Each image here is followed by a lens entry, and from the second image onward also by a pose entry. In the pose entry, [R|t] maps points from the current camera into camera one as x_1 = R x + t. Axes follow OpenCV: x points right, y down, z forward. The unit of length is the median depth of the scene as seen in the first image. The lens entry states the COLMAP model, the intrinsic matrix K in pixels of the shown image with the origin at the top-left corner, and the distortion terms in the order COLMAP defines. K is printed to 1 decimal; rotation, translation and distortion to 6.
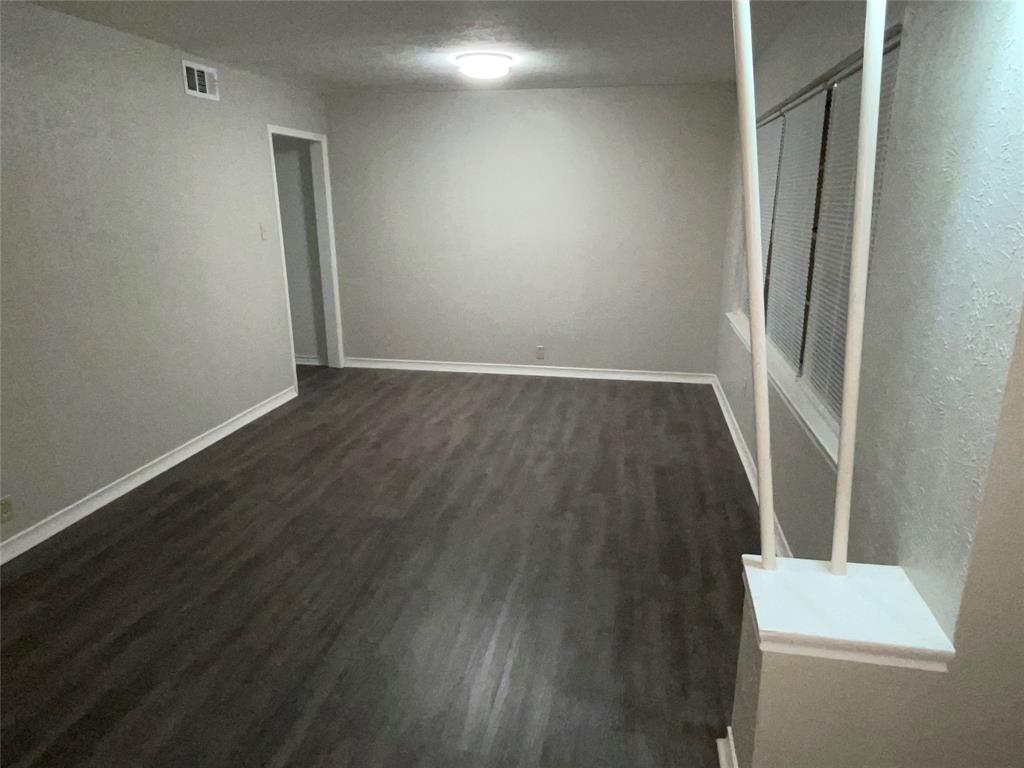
lens RADIAL K [[660.5, 0, 512.0], [0, 660.5, 384.0], [0, 0, 1]] dist [-0.000205, -0.000195]
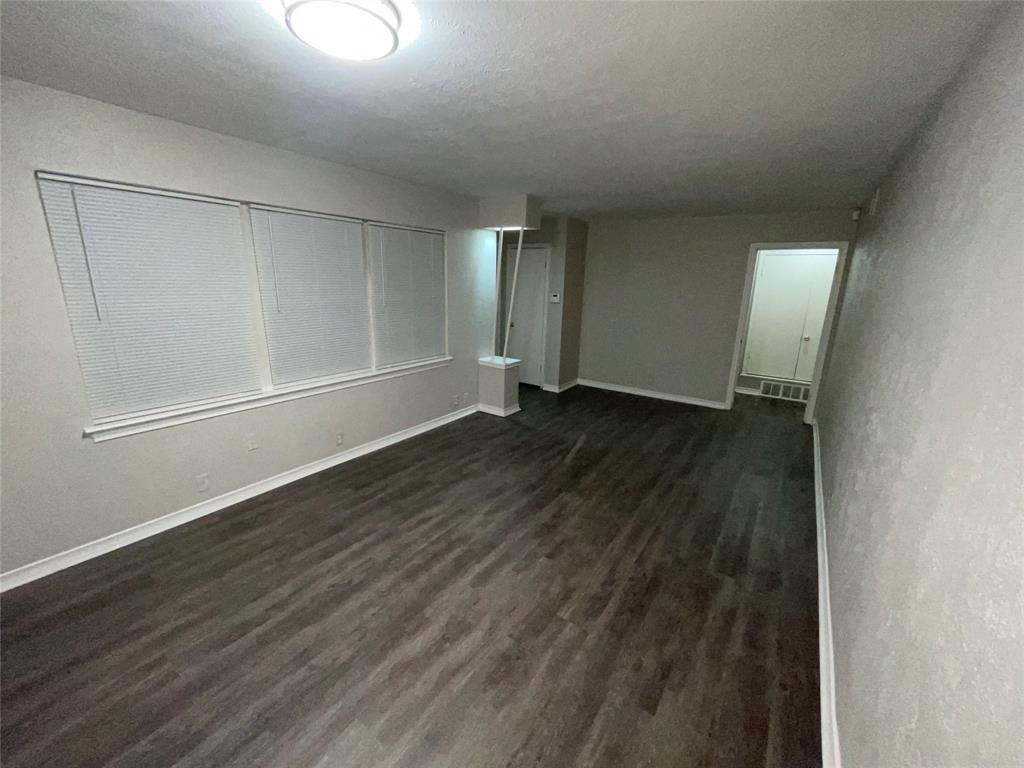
lens RADIAL K [[418.7, 0, 512.0], [0, 418.7, 384.0], [0, 0, 1]] dist [-0.001724, 0.000194]
pose [[-0.913726, -0.115181, 0.389664, -0.309670], [0.091789, 0.875684, 0.474080, -0.369022], [-0.395827, 0.468946, -0.789563, 1.293394]]
